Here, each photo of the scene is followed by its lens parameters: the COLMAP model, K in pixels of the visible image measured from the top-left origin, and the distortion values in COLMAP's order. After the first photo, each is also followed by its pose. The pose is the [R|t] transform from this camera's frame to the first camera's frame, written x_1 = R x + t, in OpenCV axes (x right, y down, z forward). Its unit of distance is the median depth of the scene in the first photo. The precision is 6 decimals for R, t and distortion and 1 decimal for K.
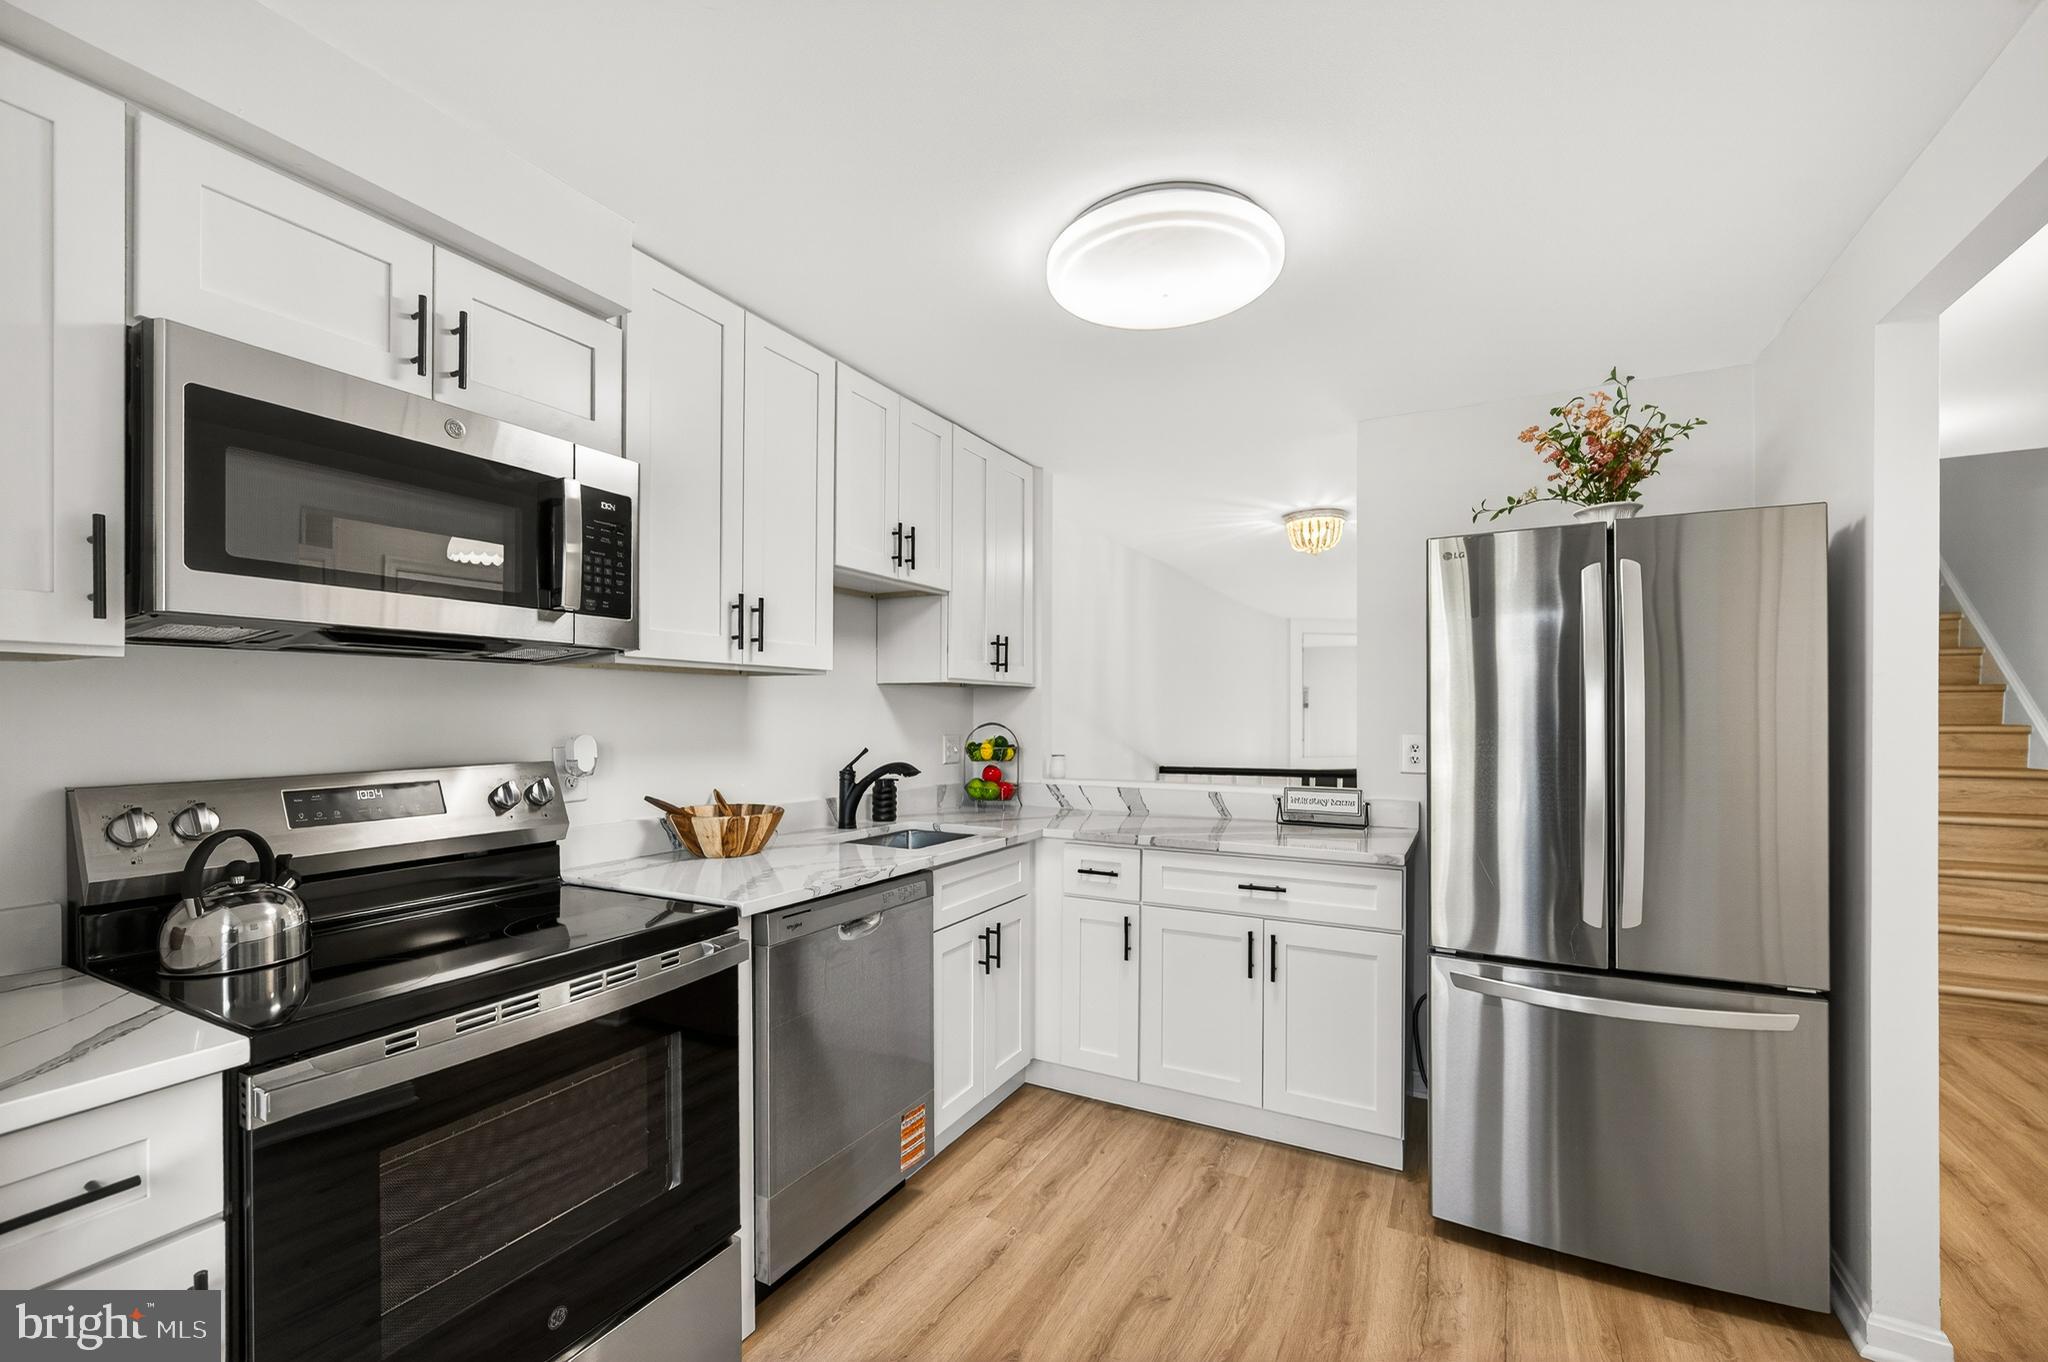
lens RADIAL K [[838.6, 0, 1040.8], [0, 838.6, 718.7], [0, 0, 1]] dist [-0.001697, -0.000413]
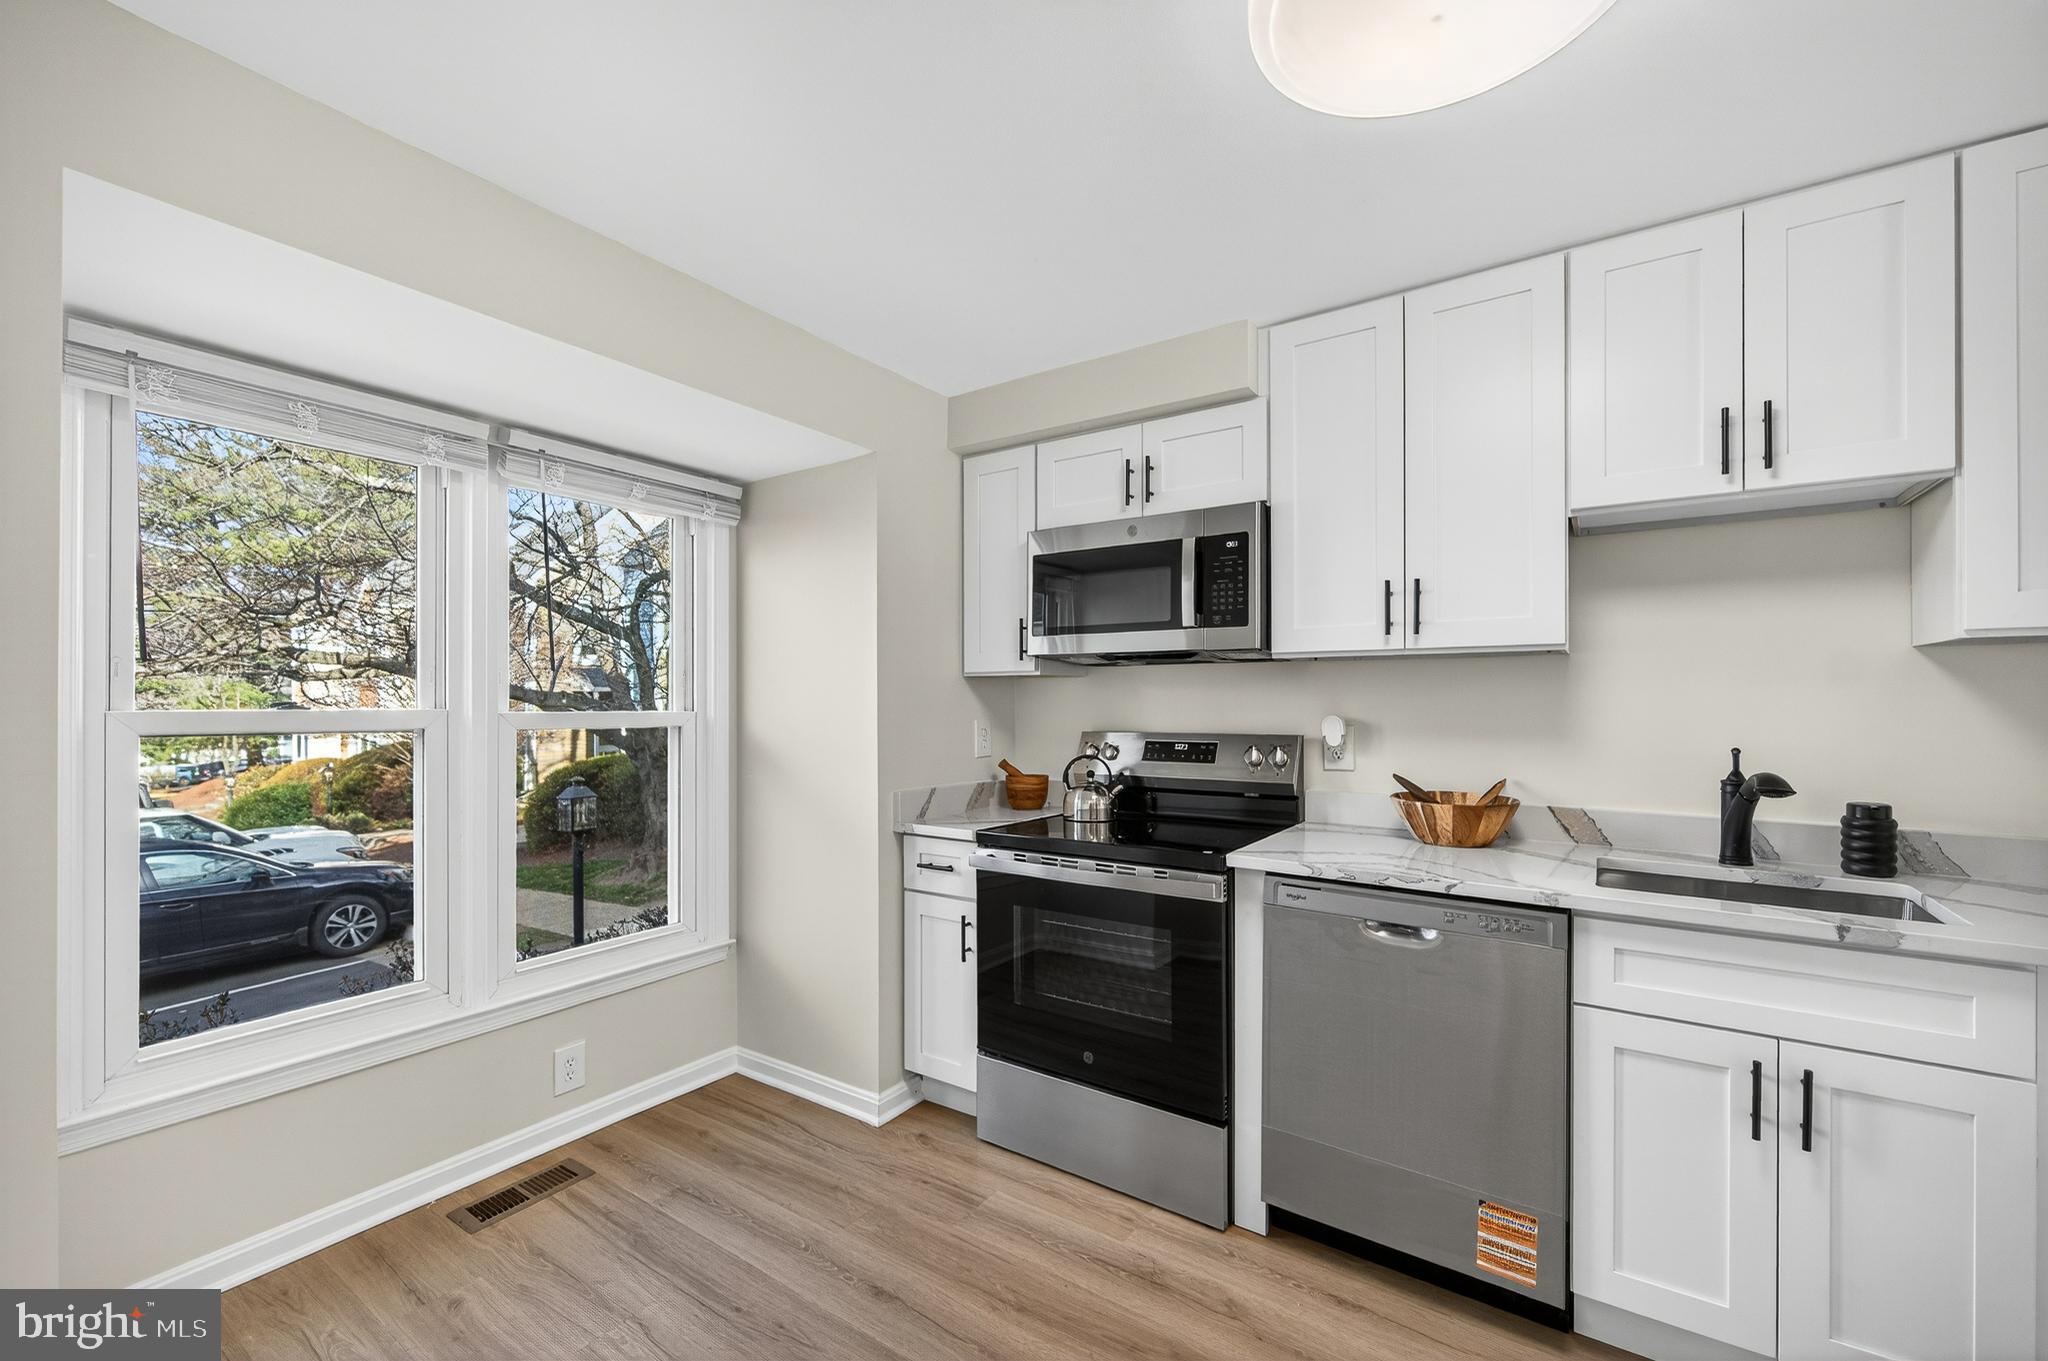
lens RADIAL K [[838.6, 0, 1027.4], [0, 838.6, 697.8], [0, 0, 1]] dist [-0.001697, -0.000413]
pose [[-0.122405, -0.001059, -0.992480, 0.724252], [-0.005404, 0.999985, -0.000400, -0.002846], [0.992465, 0.005315, -0.122409, 0.703671]]
